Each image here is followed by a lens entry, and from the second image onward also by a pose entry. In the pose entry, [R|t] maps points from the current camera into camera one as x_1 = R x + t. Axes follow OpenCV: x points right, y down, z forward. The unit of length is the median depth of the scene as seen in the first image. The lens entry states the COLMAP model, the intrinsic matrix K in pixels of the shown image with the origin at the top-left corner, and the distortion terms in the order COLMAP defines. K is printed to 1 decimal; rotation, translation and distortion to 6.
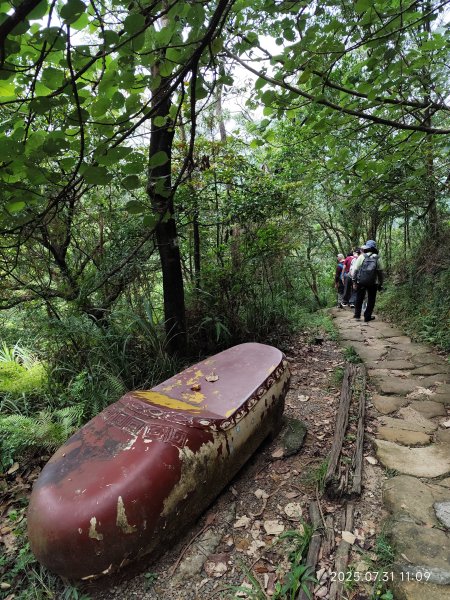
lens RADIAL K [[412.6, 0, 225.0], [0, 412.6, 300.0], [0, 0, 1]] dist [0.027651, -0.032607]
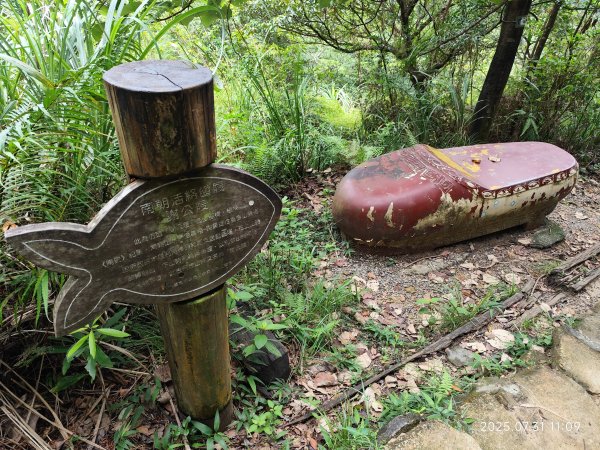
lens RADIAL K [[412.6, 0, 300.0], [0, 412.6, 225.0], [0, 0, 1]] dist [0.027651, -0.032607]
pose [[0.814534, 0.411454, -0.408951, 0.077606], [-0.241654, 0.881526, 0.405604, 0.016296], [0.527388, -0.231554, 0.817462, -0.271309]]
